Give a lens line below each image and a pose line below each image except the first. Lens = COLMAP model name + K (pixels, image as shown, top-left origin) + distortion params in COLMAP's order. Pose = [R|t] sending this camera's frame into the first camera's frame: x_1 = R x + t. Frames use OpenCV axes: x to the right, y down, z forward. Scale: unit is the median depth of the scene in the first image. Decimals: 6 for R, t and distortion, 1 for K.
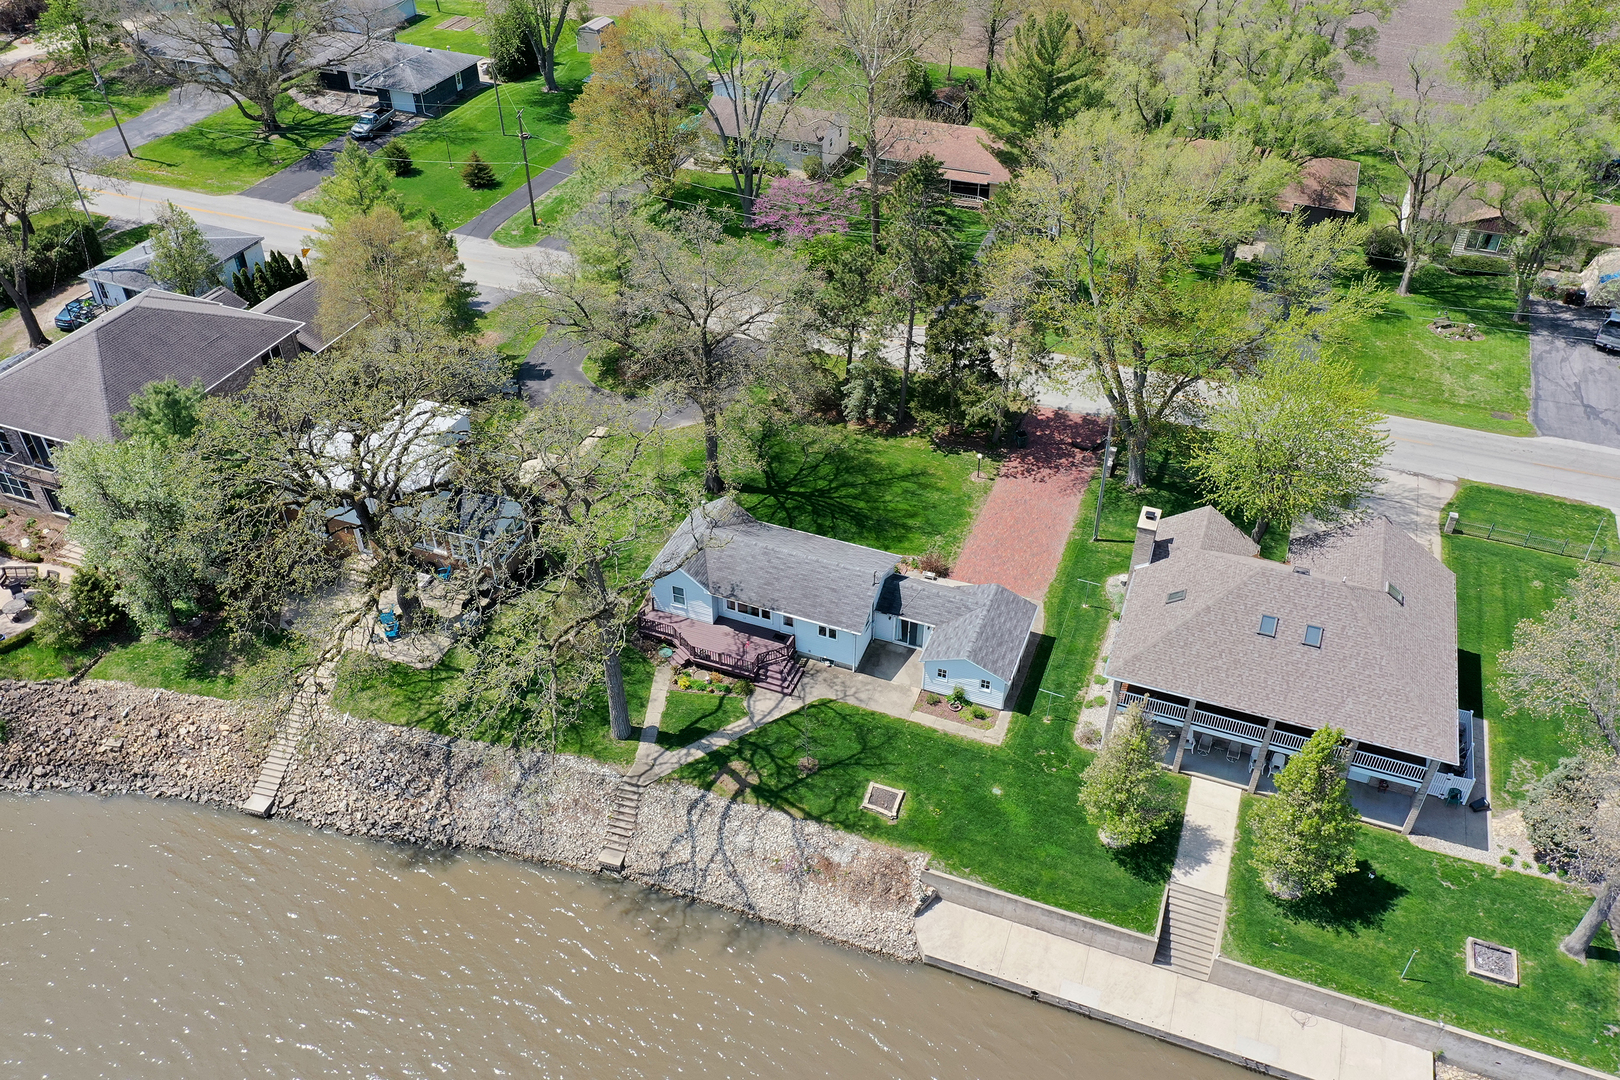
lens RADIAL K [[1274.8, 0, 812.5], [0, 1274.8, 533.1], [0, 0, 1]] dist [-0.008794, 0.007878]
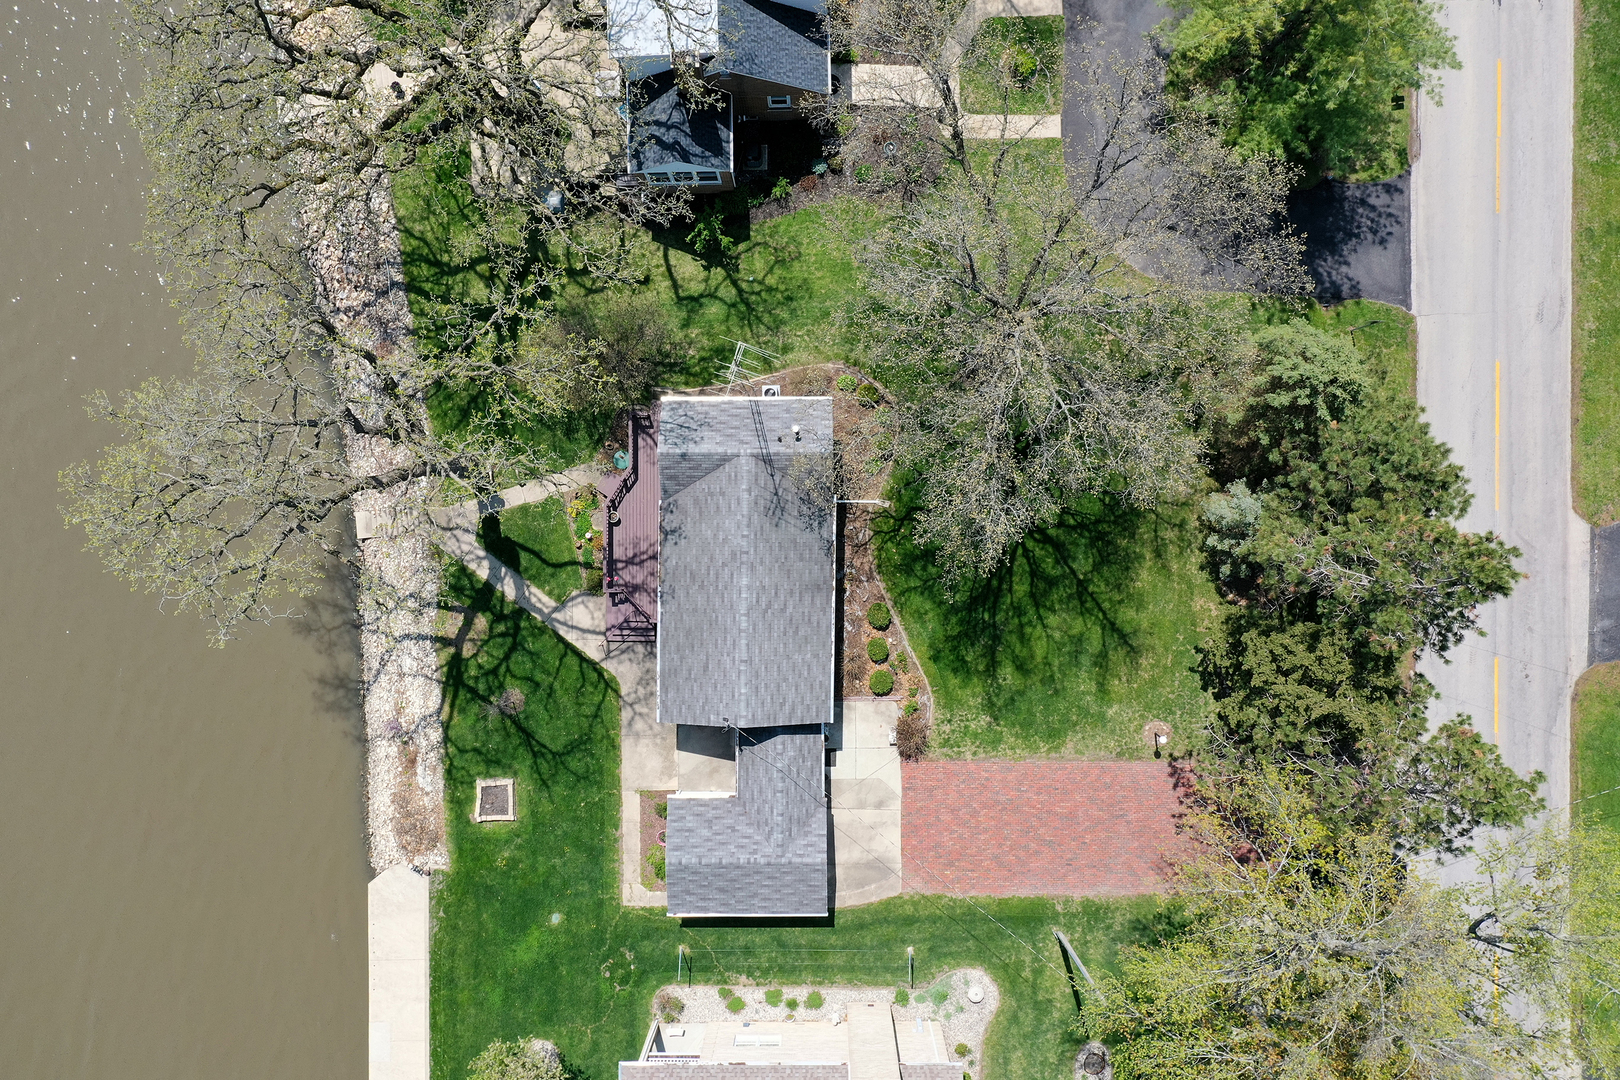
lens RADIAL K [[1274.8, 0, 808.4], [0, 1274.8, 533.2], [0, 0, 1]] dist [-0.008794, 0.007878]
pose [[0.361152, 0.932504, -0.002163, -0.034327], [-0.565870, 0.221000, 0.794324, -0.619190], [0.741188, -0.285648, 0.607491, 0.654542]]
